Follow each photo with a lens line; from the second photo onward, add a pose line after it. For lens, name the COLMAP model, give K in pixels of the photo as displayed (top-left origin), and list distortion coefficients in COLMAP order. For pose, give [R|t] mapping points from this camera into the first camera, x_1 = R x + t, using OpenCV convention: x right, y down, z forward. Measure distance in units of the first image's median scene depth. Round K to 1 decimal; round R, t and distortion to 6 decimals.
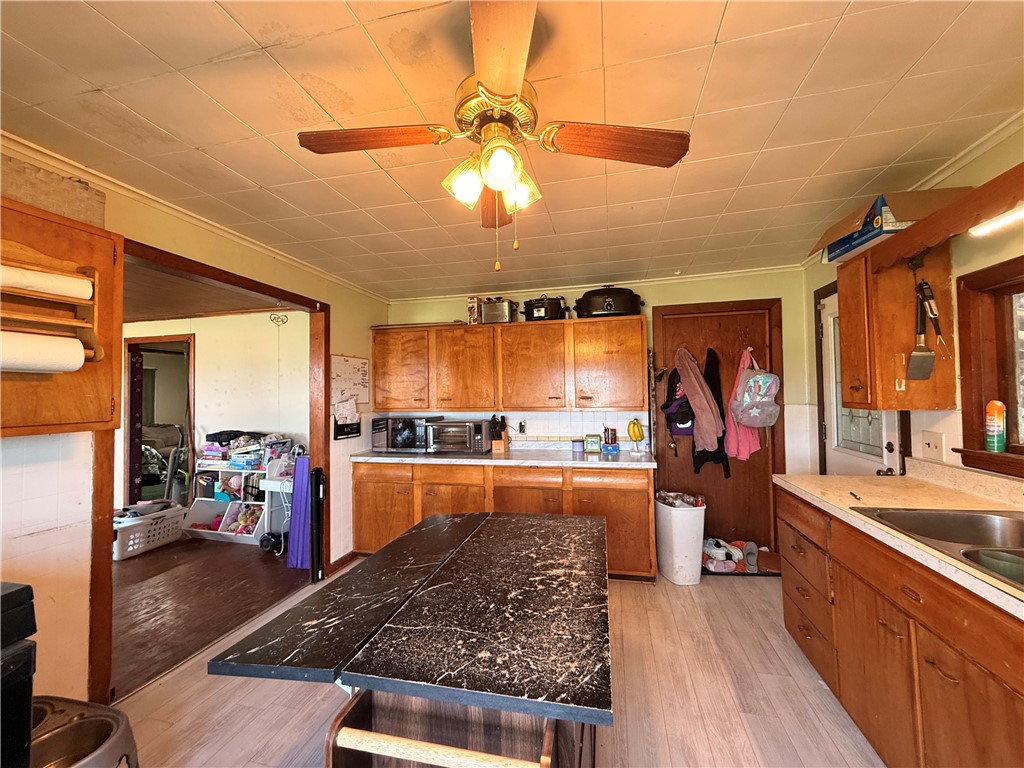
lens RADIAL K [[406.0, 0, 510.3], [0, 406.0, 383.3], [0, 0, 1]] dist [-0.001831, -0.000043]
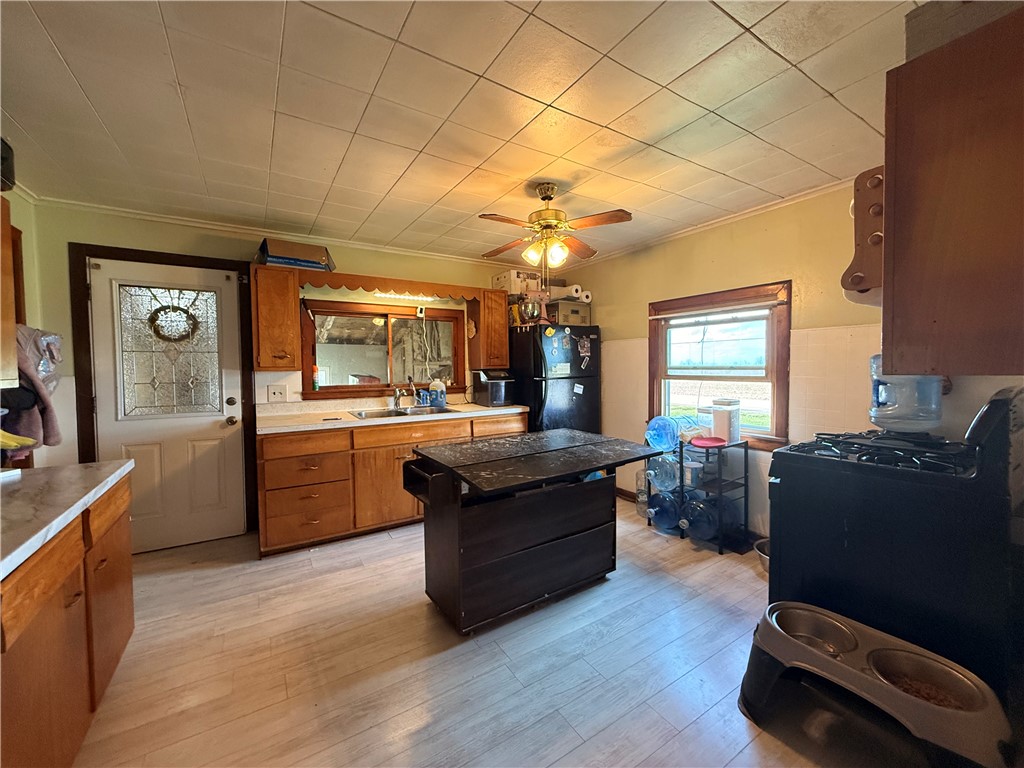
lens RADIAL K [[408.6, 0, 512.0], [0, 408.6, 384.0], [0, 0, 1]] dist [-0.000609, 0.000010]
pose [[-0.718911, -0.008784, 0.695047, -0.686331], [0.001064, 0.999905, 0.013738, 0.079895], [-0.695102, 0.010617, -0.718833, 1.308038]]
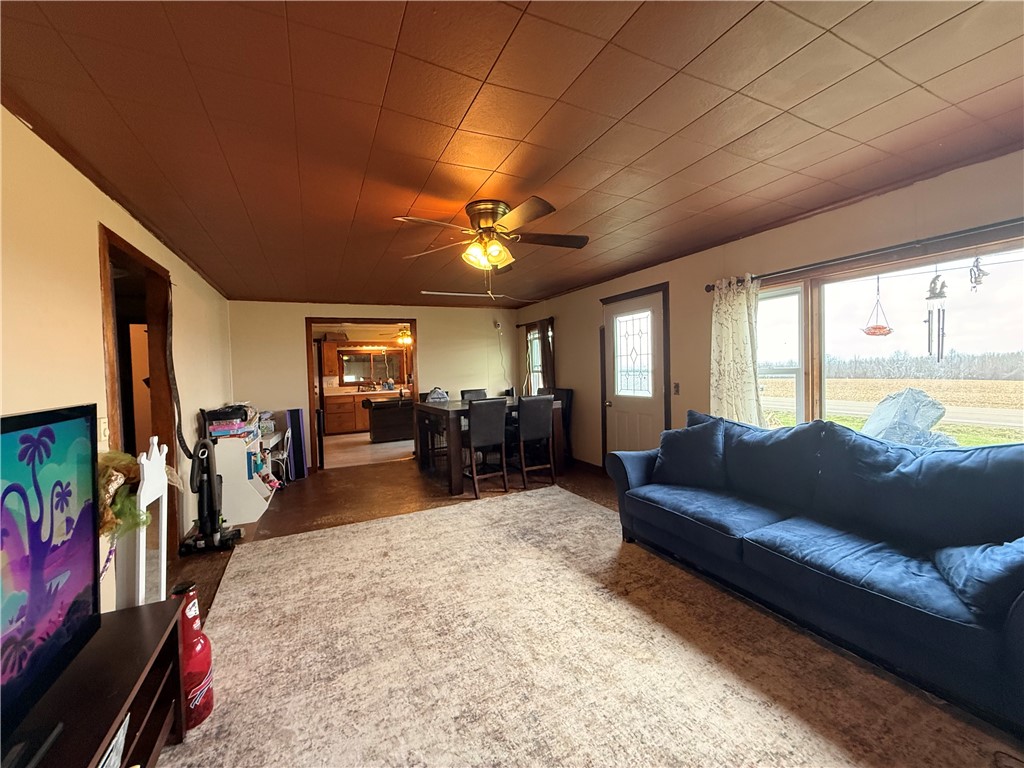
lens RADIAL K [[406.0, 0, 510.3], [0, 406.0, 383.3], [0, 0, 1]] dist [-0.001831, -0.000043]
pose [[-0.635223, 0.005959, 0.772306, -3.331792], [0.016393, 0.999849, 0.005769, 0.129866], [-0.772155, 0.016325, -0.635225, 2.027729]]
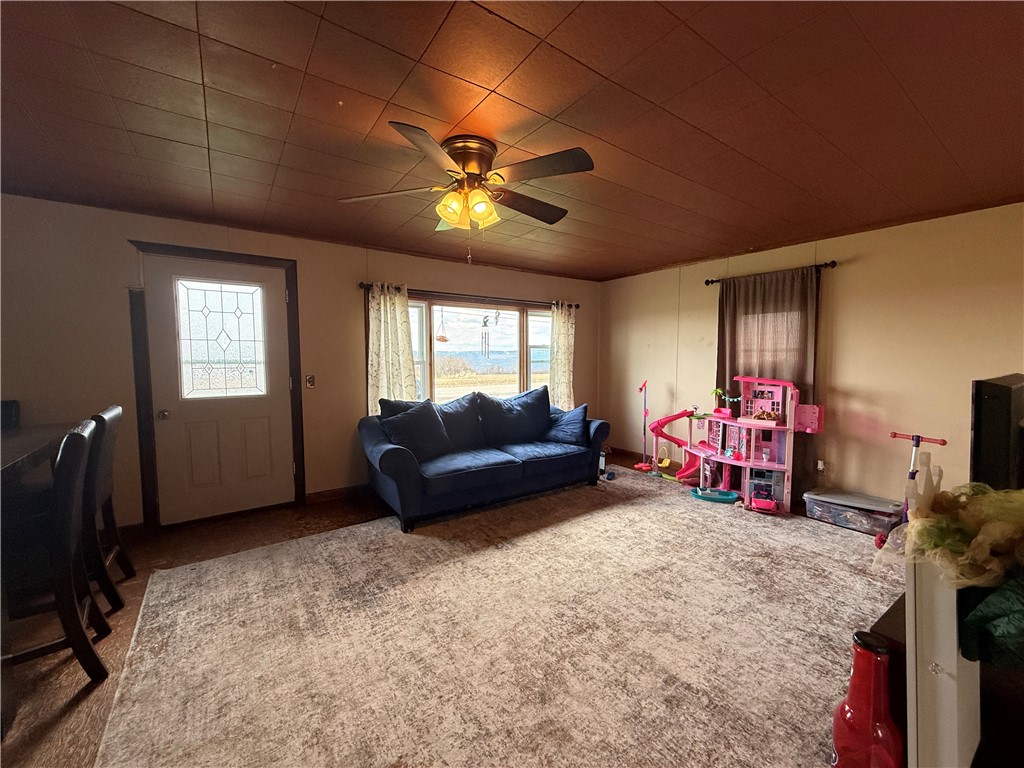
lens RADIAL K [[406.0, 0, 510.3], [0, 406.0, 383.3], [0, 0, 1]] dist [-0.001831, -0.000043]
pose [[-0.657654, 0.064038, -0.750593, -1.766843], [0.027718, 0.997763, 0.060839, 0.105890], [0.752810, 0.019206, -0.657958, 2.010523]]
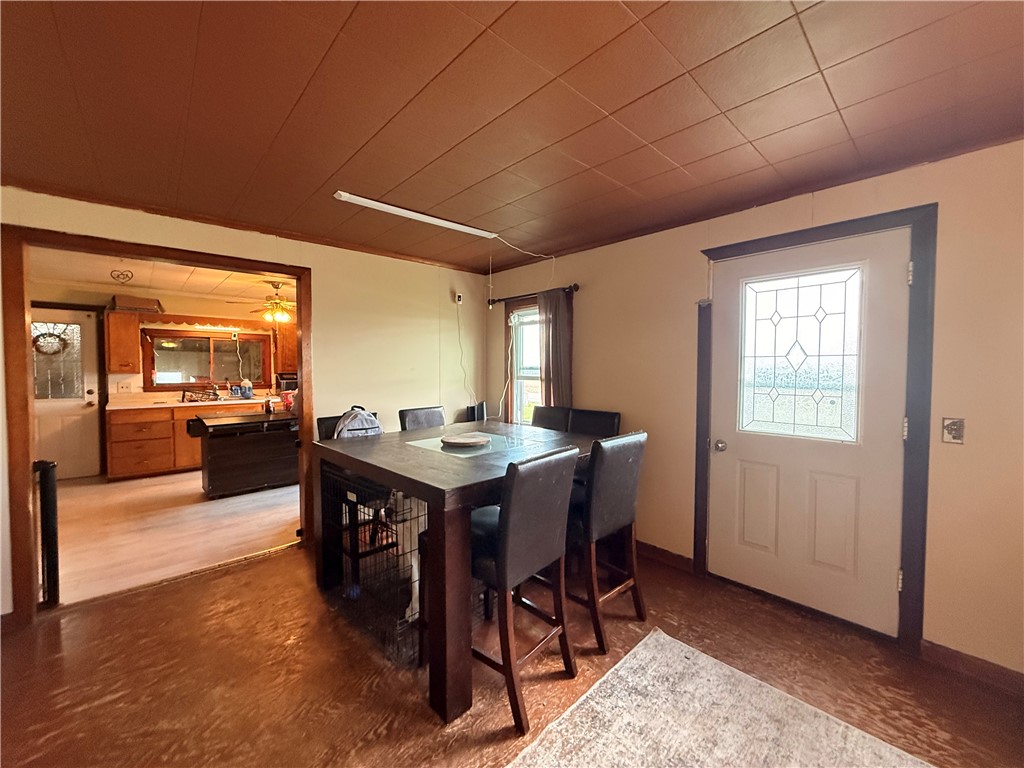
lens RADIAL K [[406.0, 0, 510.3], [0, 406.0, 383.3], [0, 0, 1]] dist [-0.001831, -0.000043]
pose [[-0.833380, -0.009069, 0.552627, -2.151464], [-0.006717, 0.999958, 0.006281, 0.079819], [-0.552660, 0.001523, -0.833405, 1.548405]]
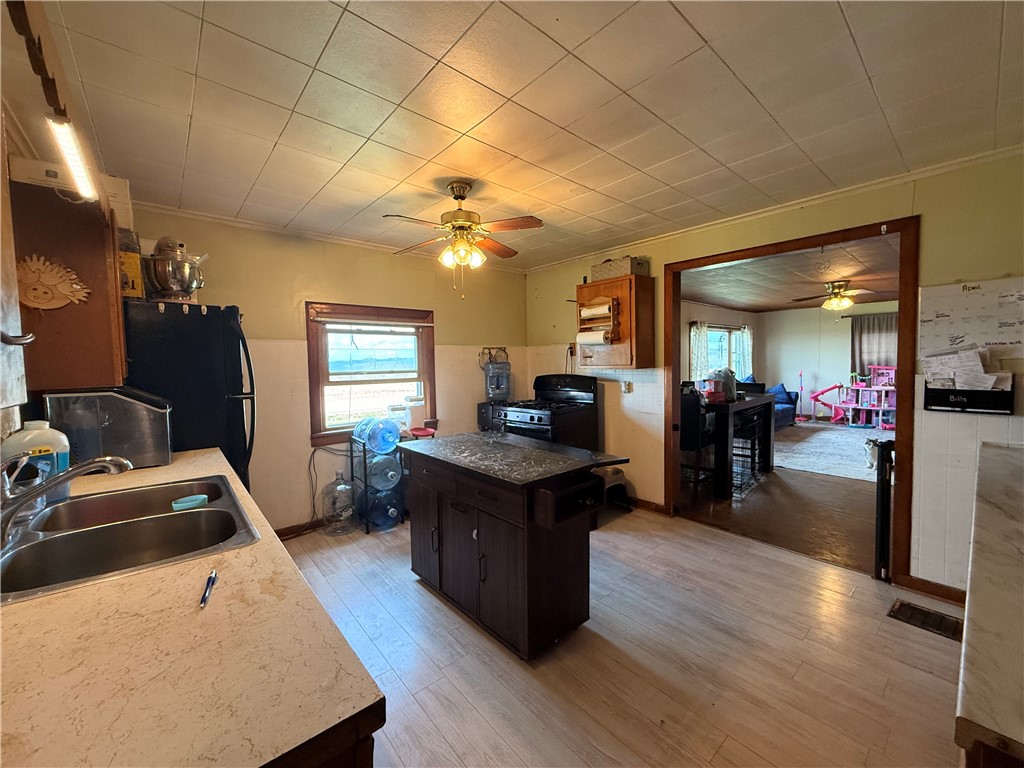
lens RADIAL K [[408.6, 0, 512.0], [0, 408.6, 384.0], [0, 0, 1]] dist [-0.000609, 0.000010]
pose [[-0.579316, 0.072137, -0.811905, 0.768909], [0.050175, 0.997343, 0.052812, 0.032040], [0.813558, -0.010142, -0.581396, 1.177300]]
